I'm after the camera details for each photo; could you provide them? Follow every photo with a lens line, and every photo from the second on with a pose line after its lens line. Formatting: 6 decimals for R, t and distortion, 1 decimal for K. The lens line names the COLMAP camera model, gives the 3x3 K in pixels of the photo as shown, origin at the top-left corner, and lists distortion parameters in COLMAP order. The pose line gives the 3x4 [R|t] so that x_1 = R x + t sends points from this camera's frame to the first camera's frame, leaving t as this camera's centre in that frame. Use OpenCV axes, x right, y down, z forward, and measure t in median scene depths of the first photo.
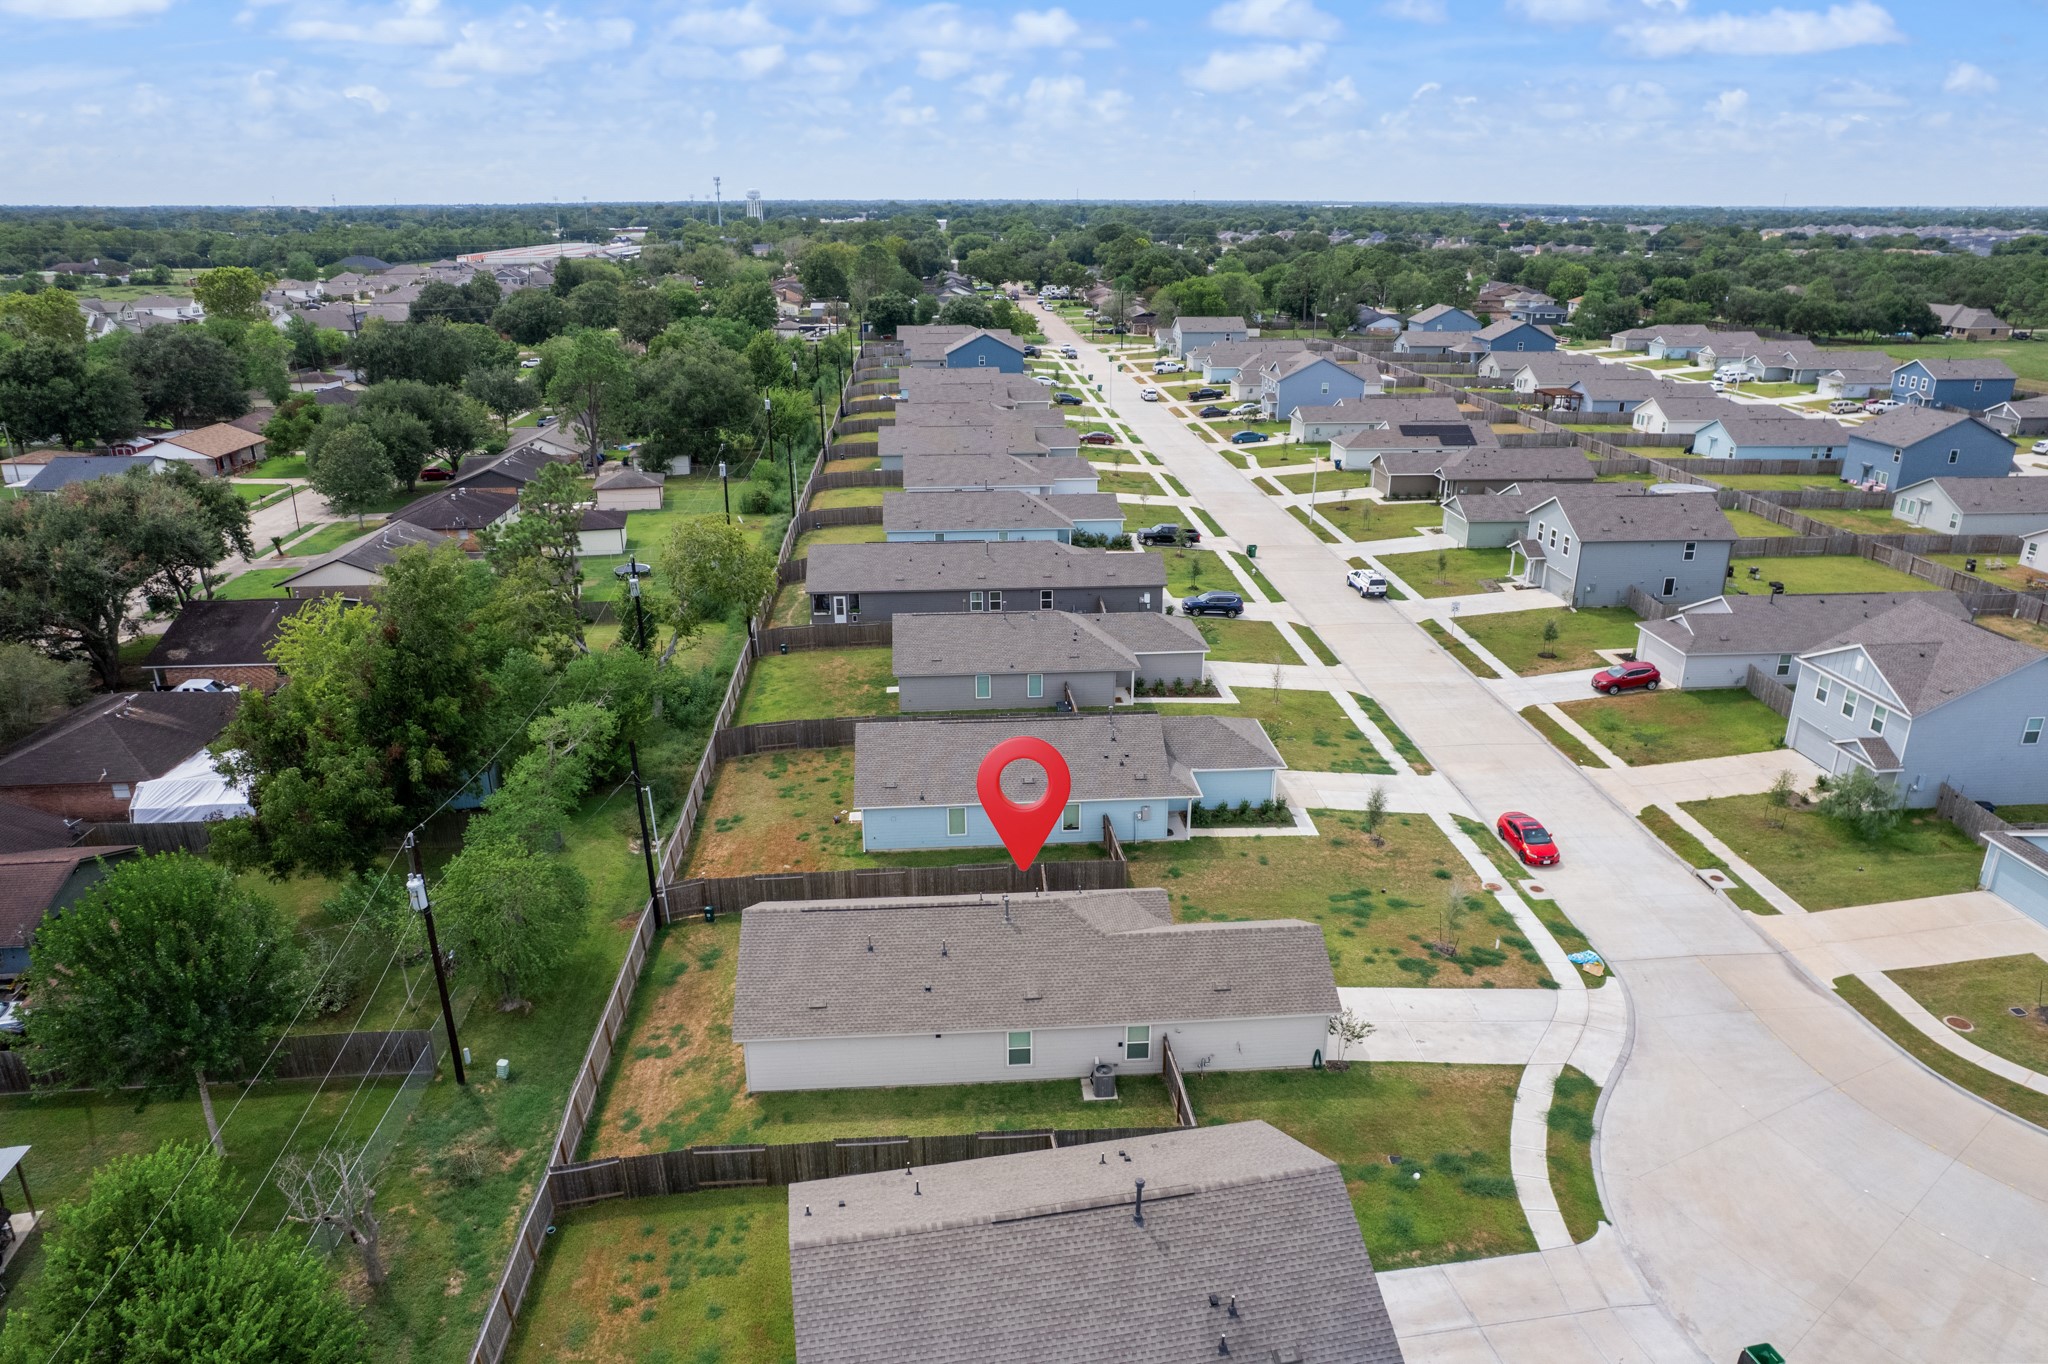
lens RADIAL K [[1305.0, 0, 1027.7], [0, 1305.0, 704.9], [0, 0, 1]] dist [-0.077645, 0.071166]
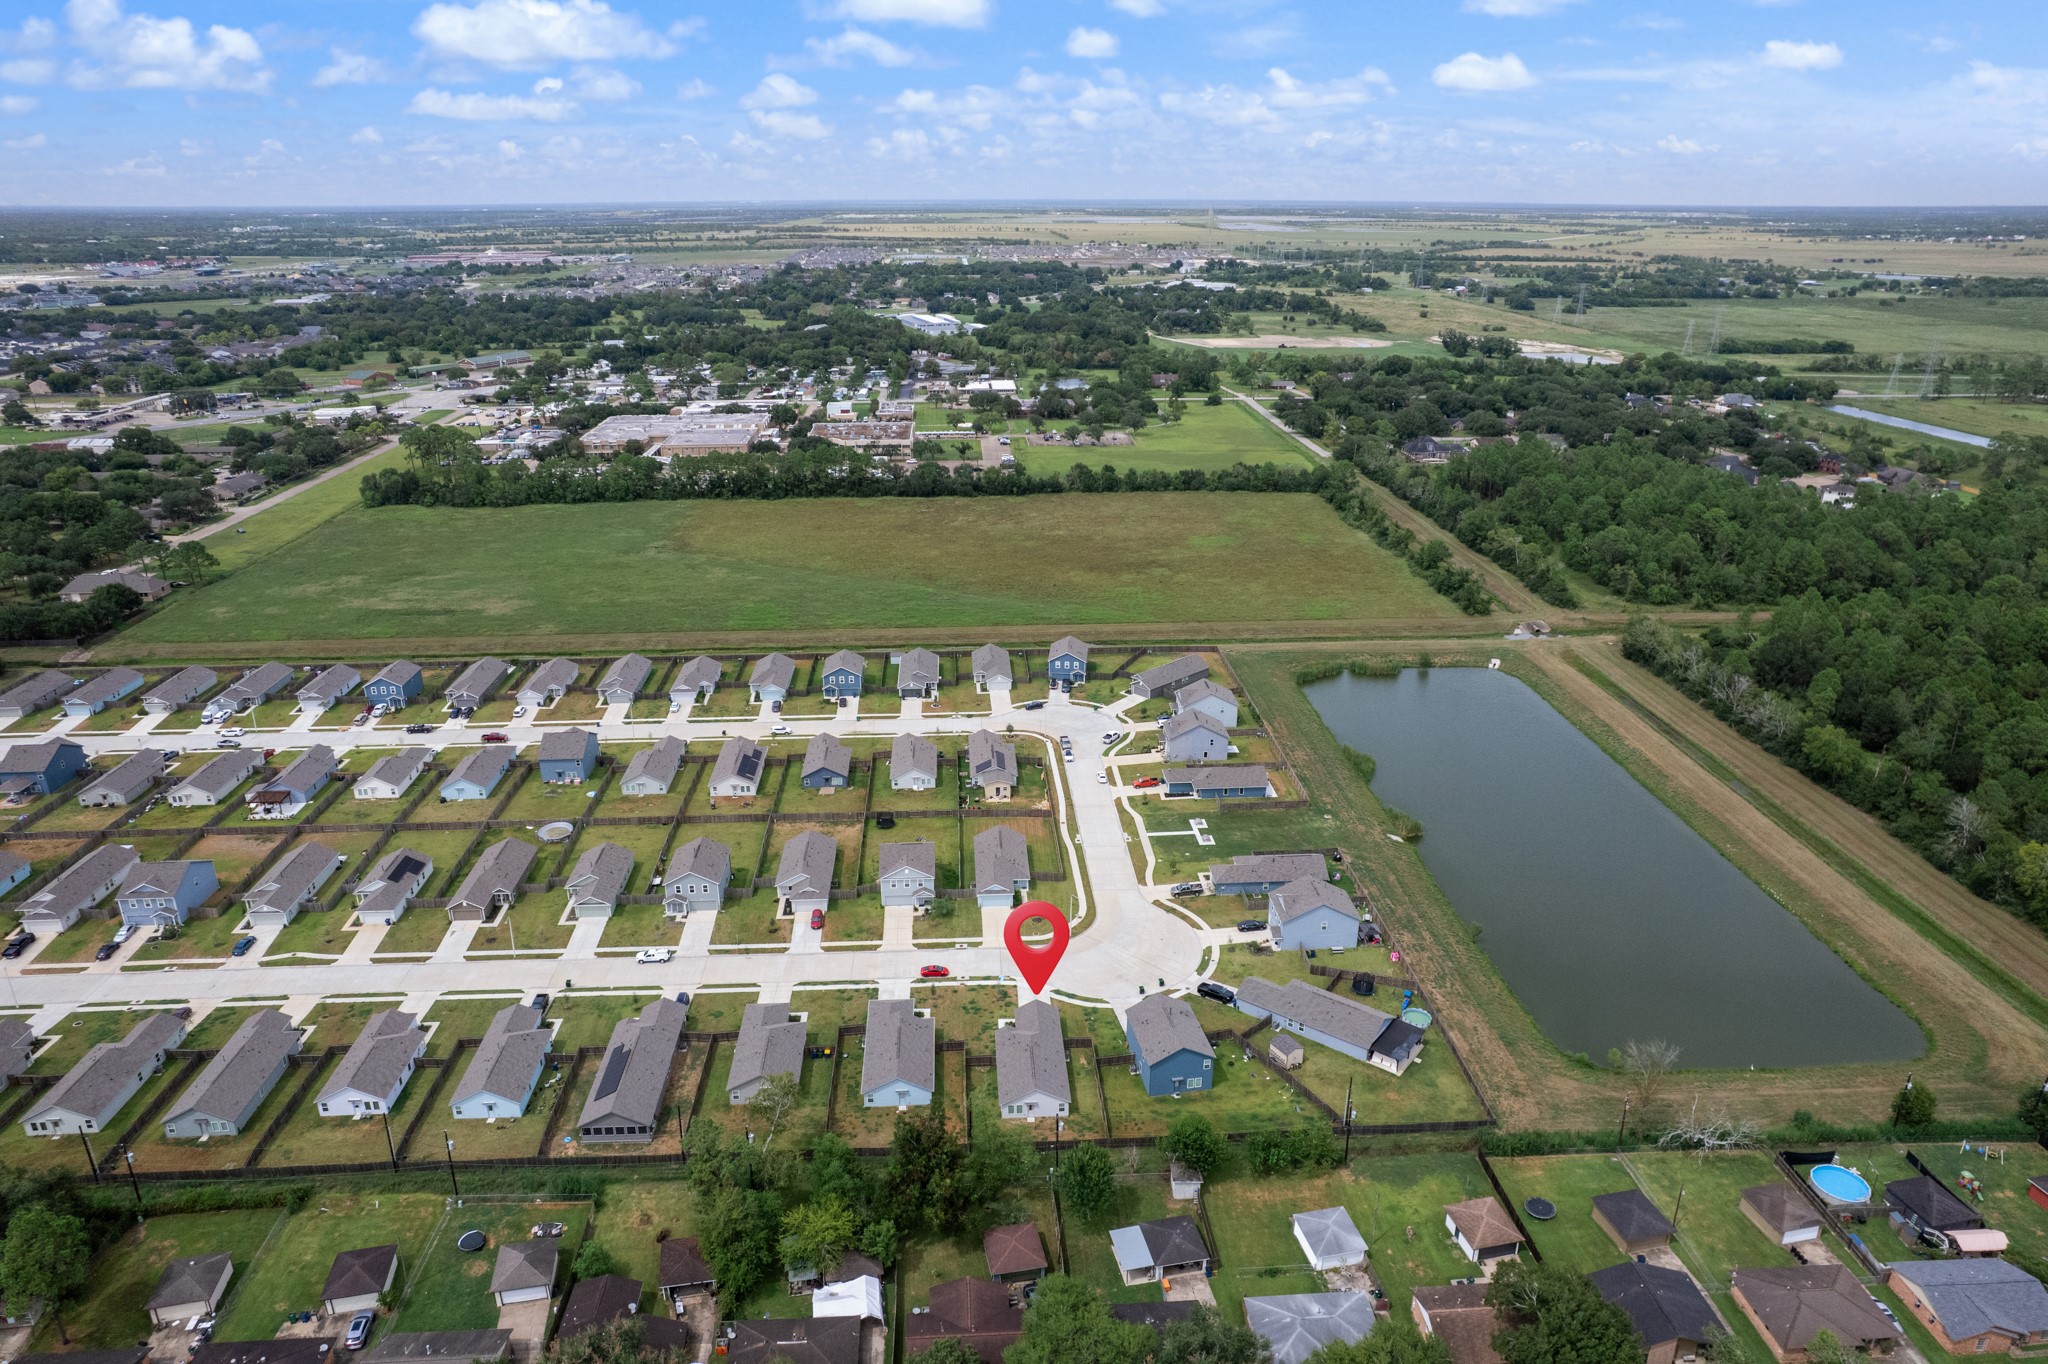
lens RADIAL K [[1315.8, 0, 1024.0], [0, 1315.8, 682.0], [0, 0, 1]] dist [-0.068985, 0.053297]
pose [[0.015988, -0.349940, 0.936636, -2.558193], [0.363695, 0.874623, 0.320564, -1.585363], [-0.931381, 0.335524, 0.141255, 0.128190]]
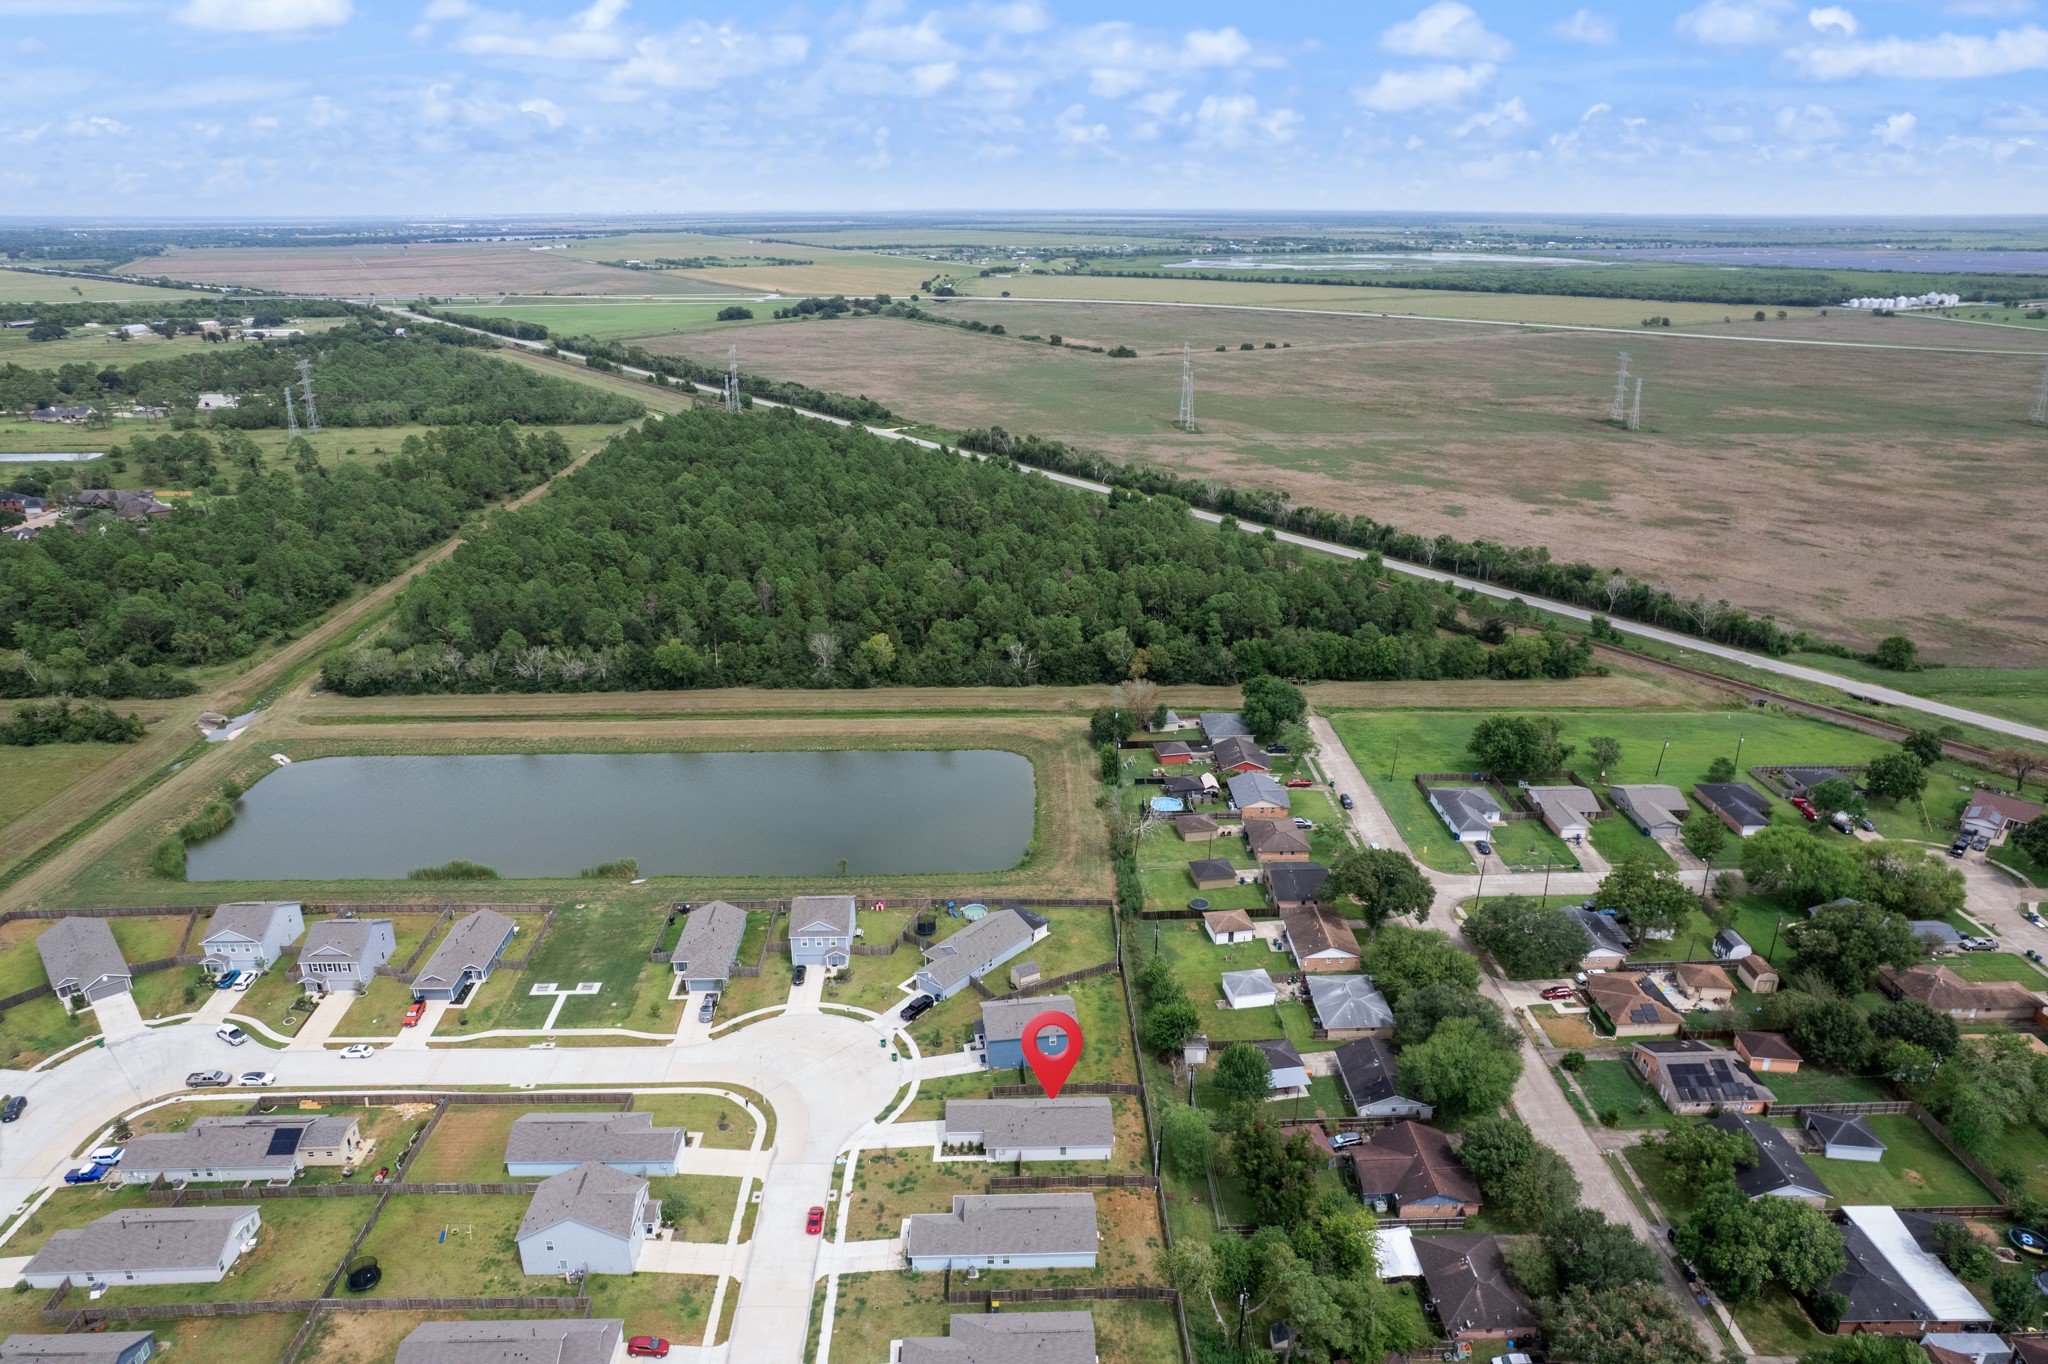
lens RADIAL K [[1315.8, 0, 1024.0], [0, 1315.8, 682.0], [0, 0, 1]] dist [-0.068985, 0.053297]
pose [[-0.998649, -0.013729, 0.050119, -0.119129], [0.023020, 0.747803, 0.663522, -2.463100], [-0.046588, 0.663779, -0.746476, 2.335211]]
